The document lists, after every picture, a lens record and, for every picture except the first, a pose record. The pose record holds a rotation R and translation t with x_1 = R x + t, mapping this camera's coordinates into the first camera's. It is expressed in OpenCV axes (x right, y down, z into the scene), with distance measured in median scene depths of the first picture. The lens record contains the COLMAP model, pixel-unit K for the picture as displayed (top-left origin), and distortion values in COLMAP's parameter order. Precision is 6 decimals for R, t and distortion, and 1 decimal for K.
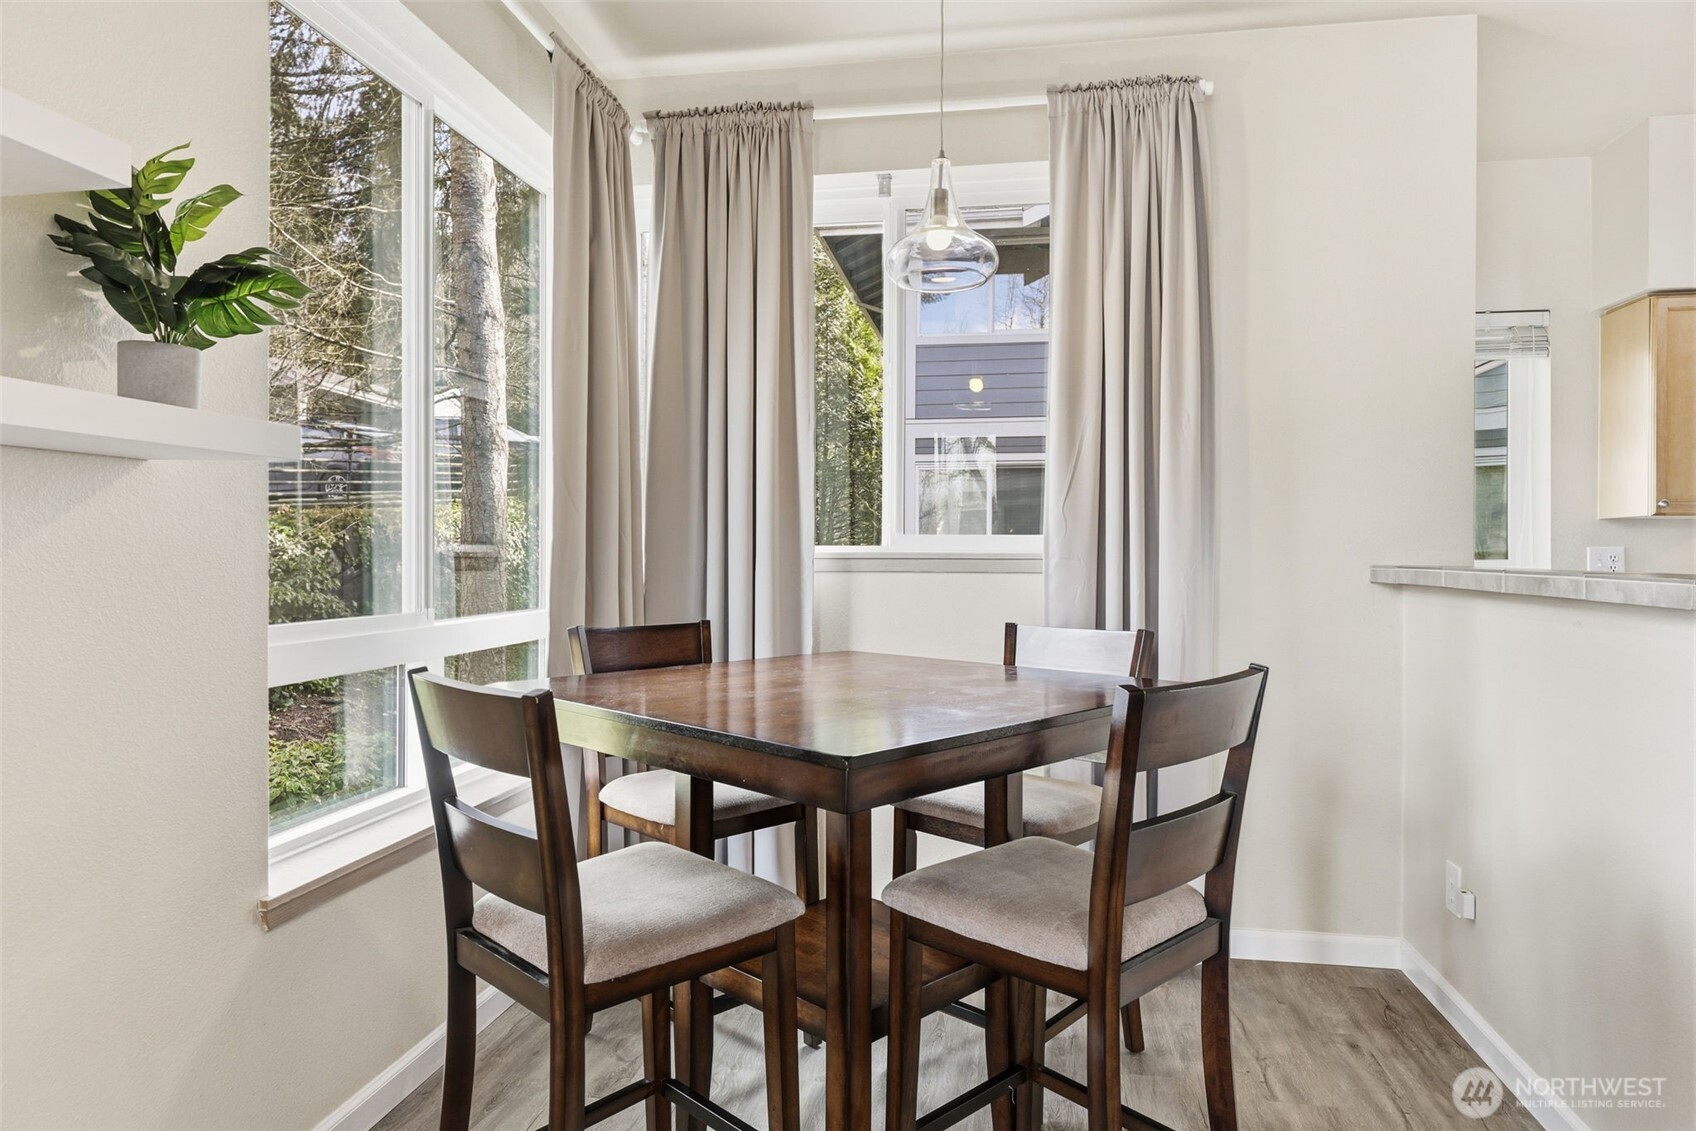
lens RADIAL K [[1012.2, 0, 848.0], [0, 1012.2, 565.5], [0, 0, 1]] dist [0.001788, 0.000212]
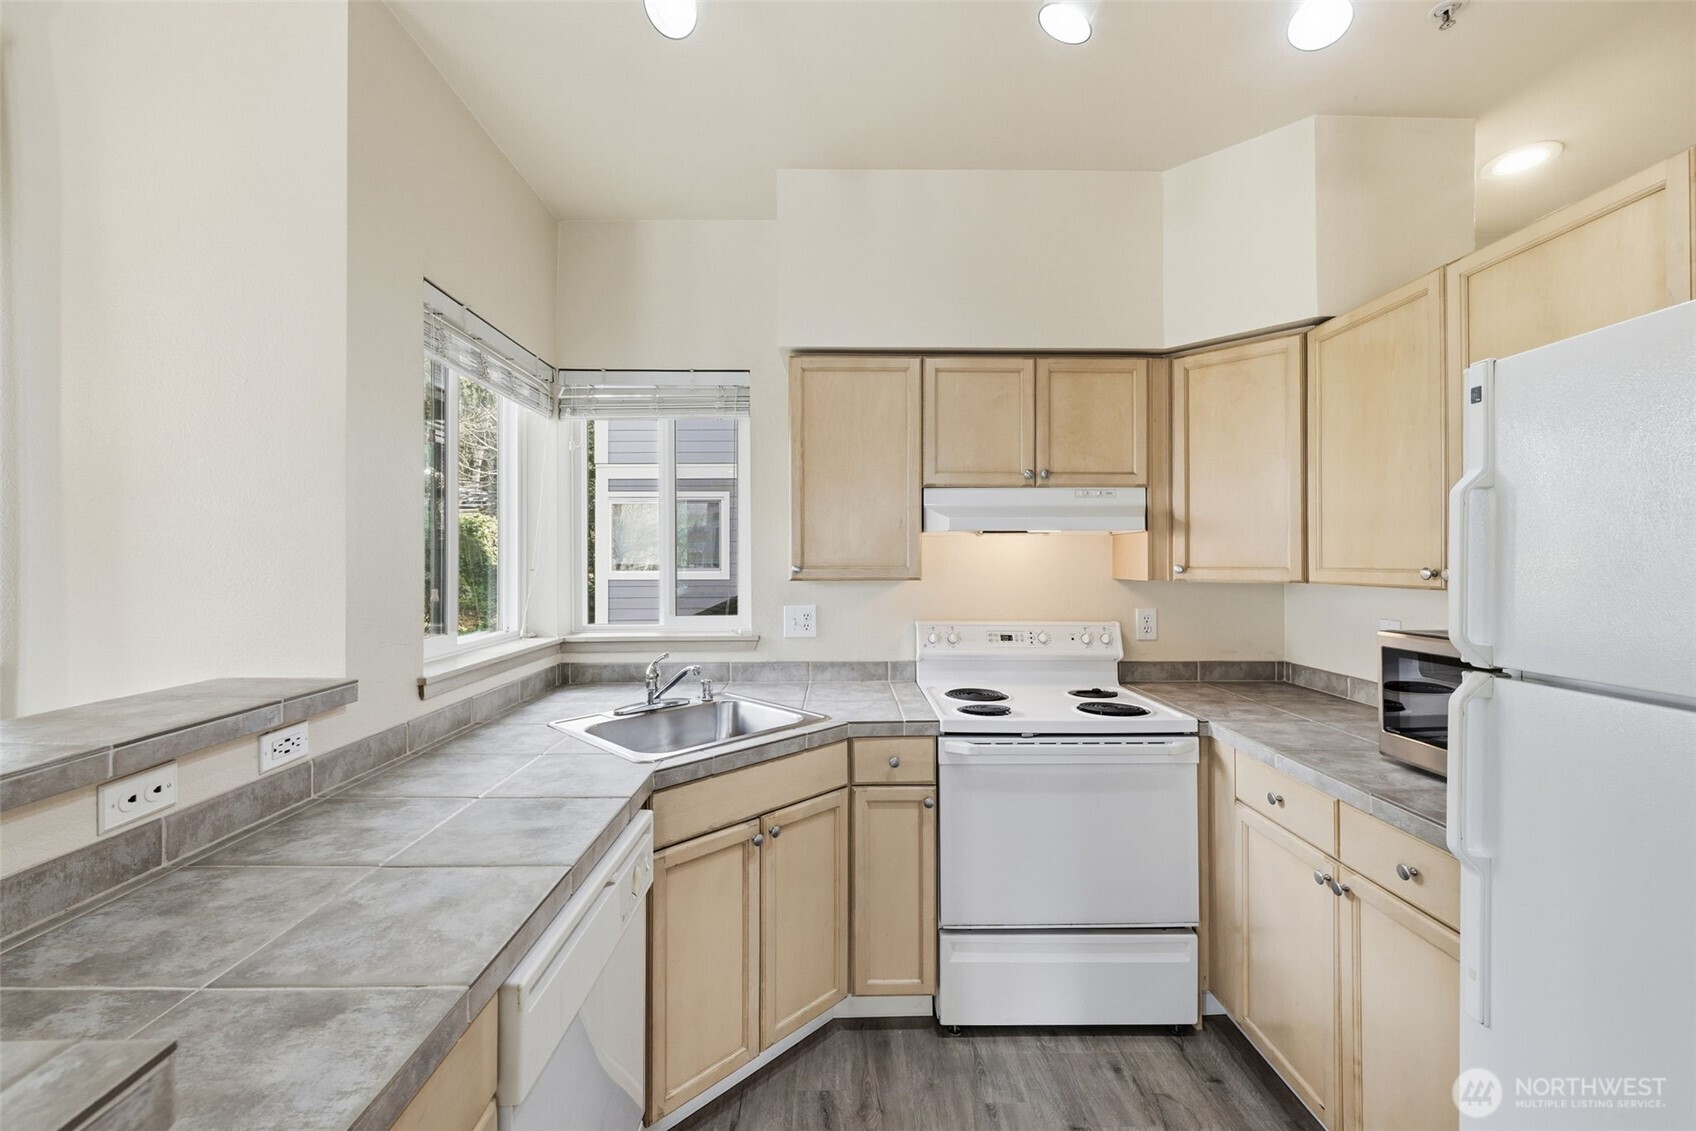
lens RADIAL K [[685.9, 0, 848.0], [0, 685.9, 565.5], [0, 0, 1]] dist [0.001721, 0.000474]
pose [[0.982193, -0.008424, 0.187685, 0.691698], [0.008333, 0.999964, 0.001272, -0.061477], [-0.187689, 0.000315, 0.982228, 0.327292]]
